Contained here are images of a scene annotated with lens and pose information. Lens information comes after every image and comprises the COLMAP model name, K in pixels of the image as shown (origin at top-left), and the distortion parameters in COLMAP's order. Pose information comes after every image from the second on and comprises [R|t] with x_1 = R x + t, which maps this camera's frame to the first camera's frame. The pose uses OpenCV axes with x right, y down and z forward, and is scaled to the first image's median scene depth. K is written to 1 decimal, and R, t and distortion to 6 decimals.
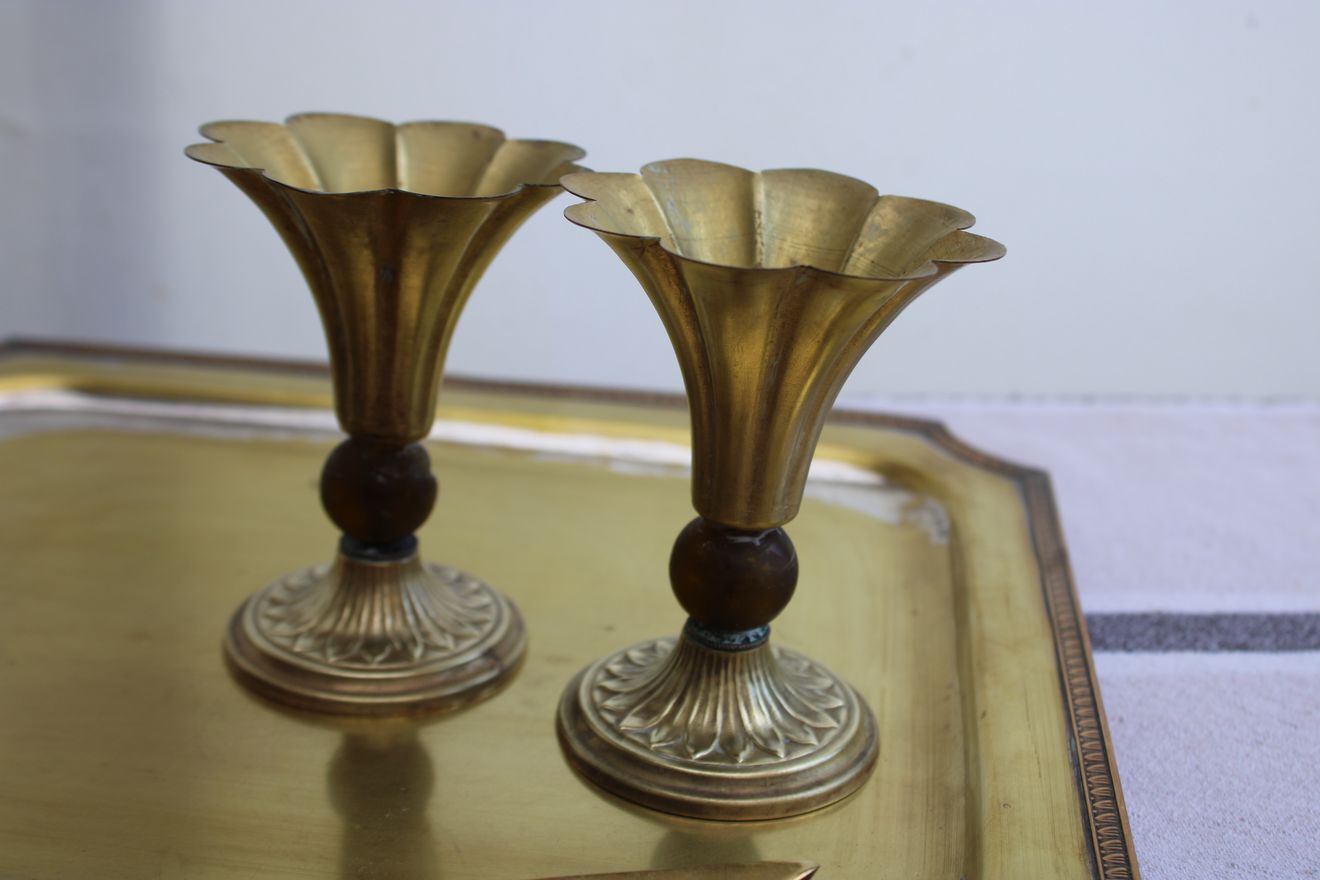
lens RADIAL K [[1882.6, 0, 660.0], [0, 1882.6, 440.0], [0, 0, 1]] dist [-0.066570, 0.086867]
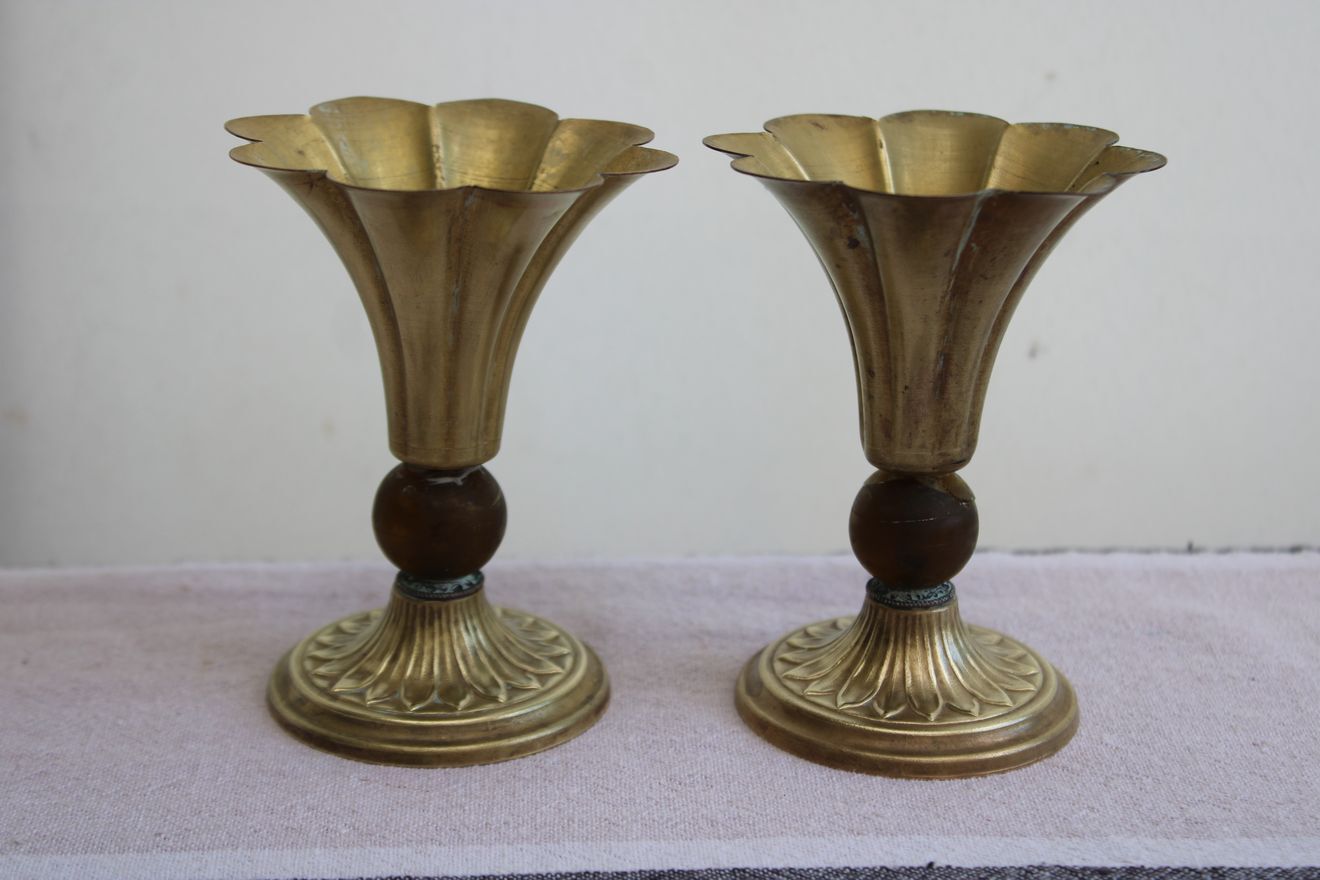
lens RADIAL K [[2735.6, 0, 660.0], [0, 2735.6, 440.0], [0, 0, 1]] dist [0.078326, -0.510293]
pose [[0.993385, -0.079735, 0.082640, 0.038521], [0.083108, 0.995808, -0.038207, 0.092992], [-0.079247, 0.044822, 0.995847, -0.405534]]
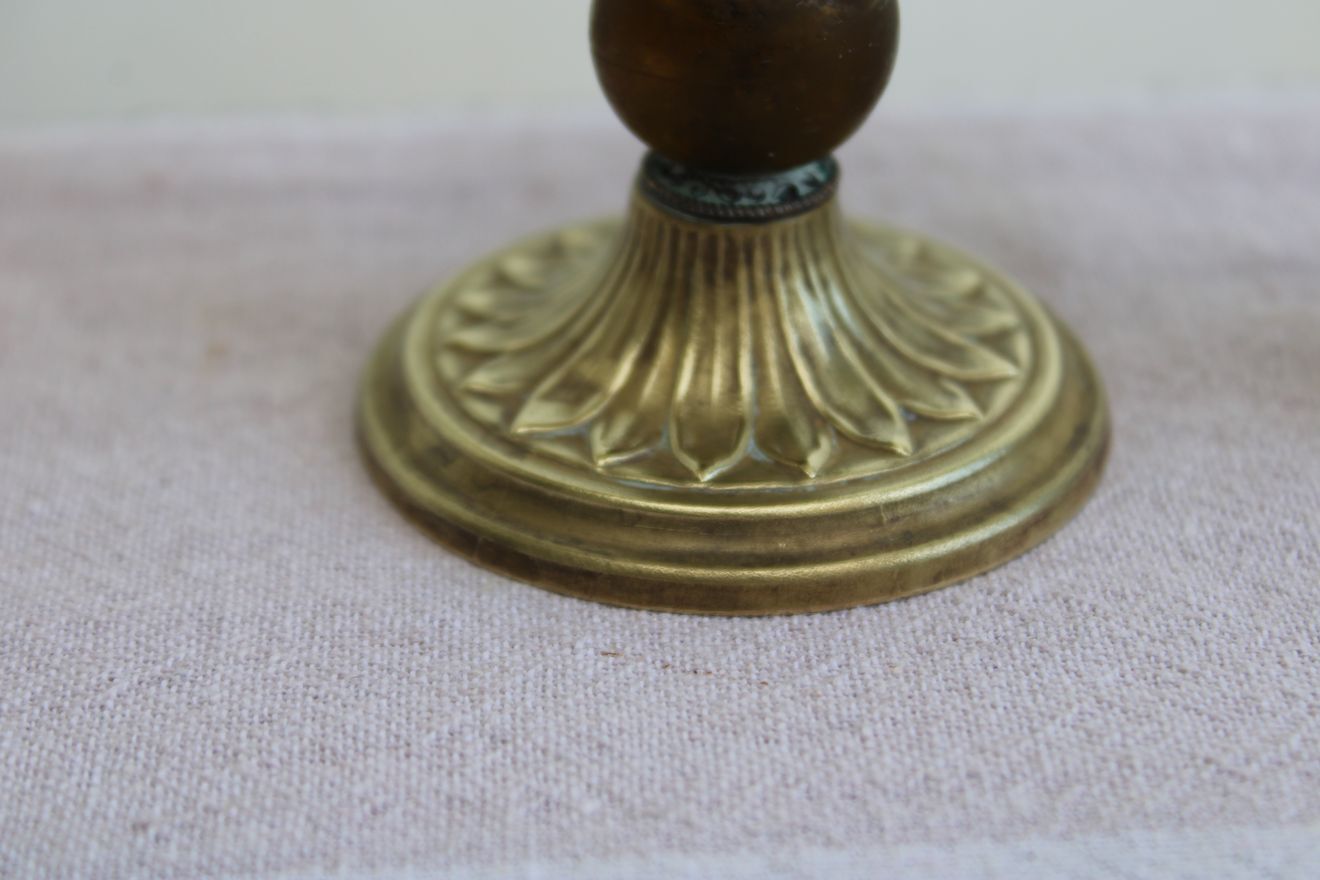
lens RADIAL K [[3030.7, 0, 660.0], [0, 3030.7, 440.0], [0, 0, 1]] dist [0.069972, -0.118392]
pose [[0.991401, -0.109301, 0.071956, -0.038138], [0.098445, 0.985219, 0.140184, 0.062722], [-0.086215, -0.131895, 0.987507, 0.322902]]
